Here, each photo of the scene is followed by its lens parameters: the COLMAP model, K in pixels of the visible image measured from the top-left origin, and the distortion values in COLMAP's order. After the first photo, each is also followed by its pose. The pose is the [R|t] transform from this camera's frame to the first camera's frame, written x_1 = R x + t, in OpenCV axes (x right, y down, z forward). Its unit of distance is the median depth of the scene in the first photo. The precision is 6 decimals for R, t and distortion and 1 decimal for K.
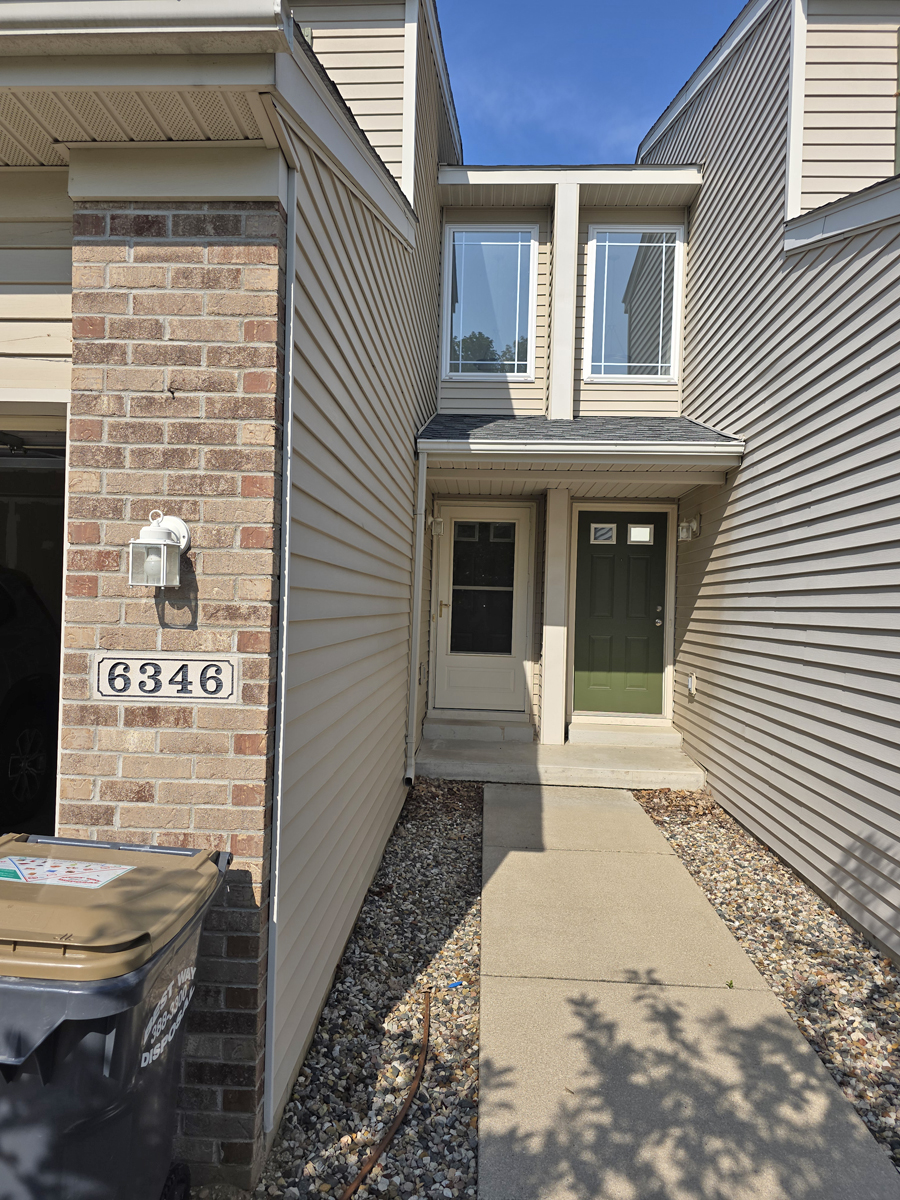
lens RADIAL K [[810.4, 0, 448.1], [0, 810.4, 603.7], [0, 0, 1]] dist [0.054446, -0.050903]
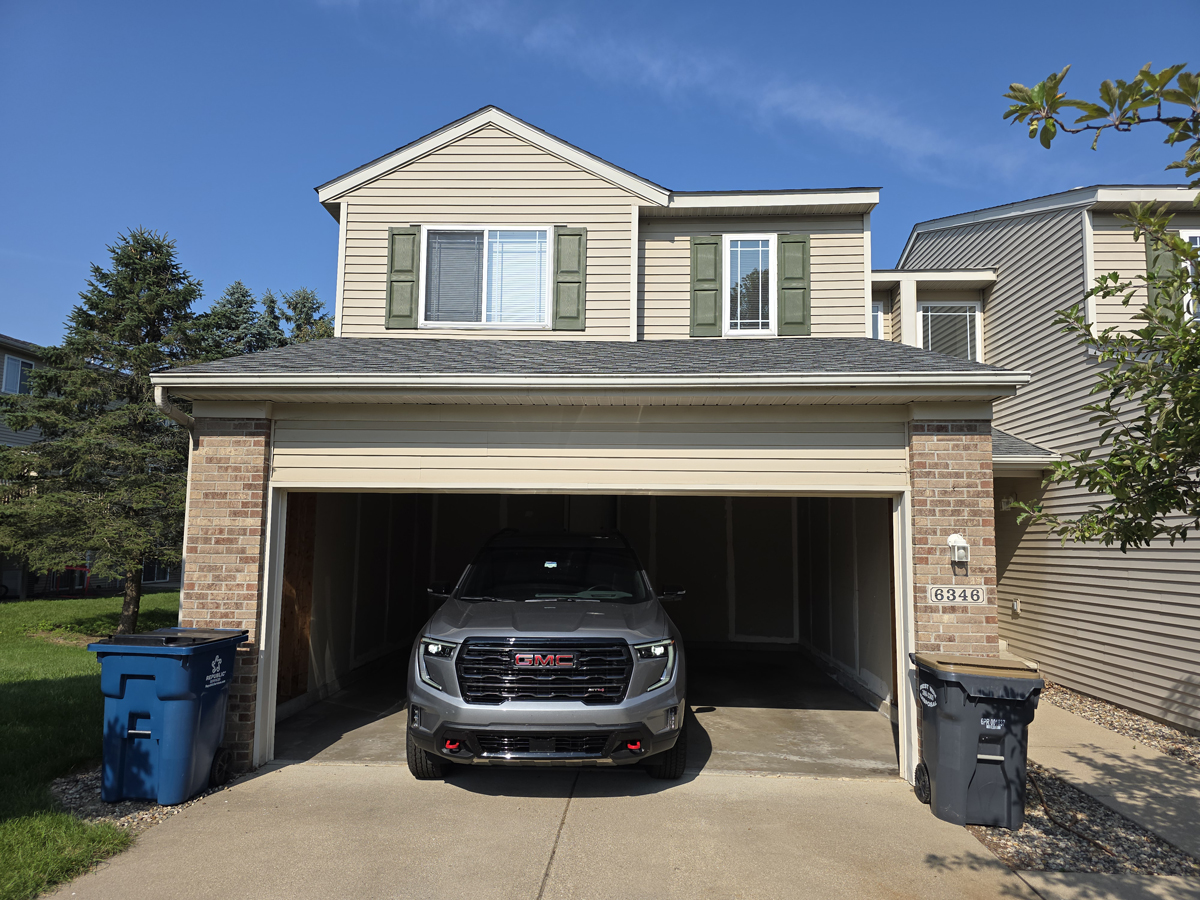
lens RADIAL K [[810.4, 0, 597.8], [0, 810.4, 453.1], [0, 0, 1]] dist [0.054446, -0.050903]
pose [[0.999929, -0.011748, 0.002140, -1.522929], [0.011908, 0.994356, -0.105428, -0.102017], [-0.000890, 0.105446, 0.994425, -1.713548]]
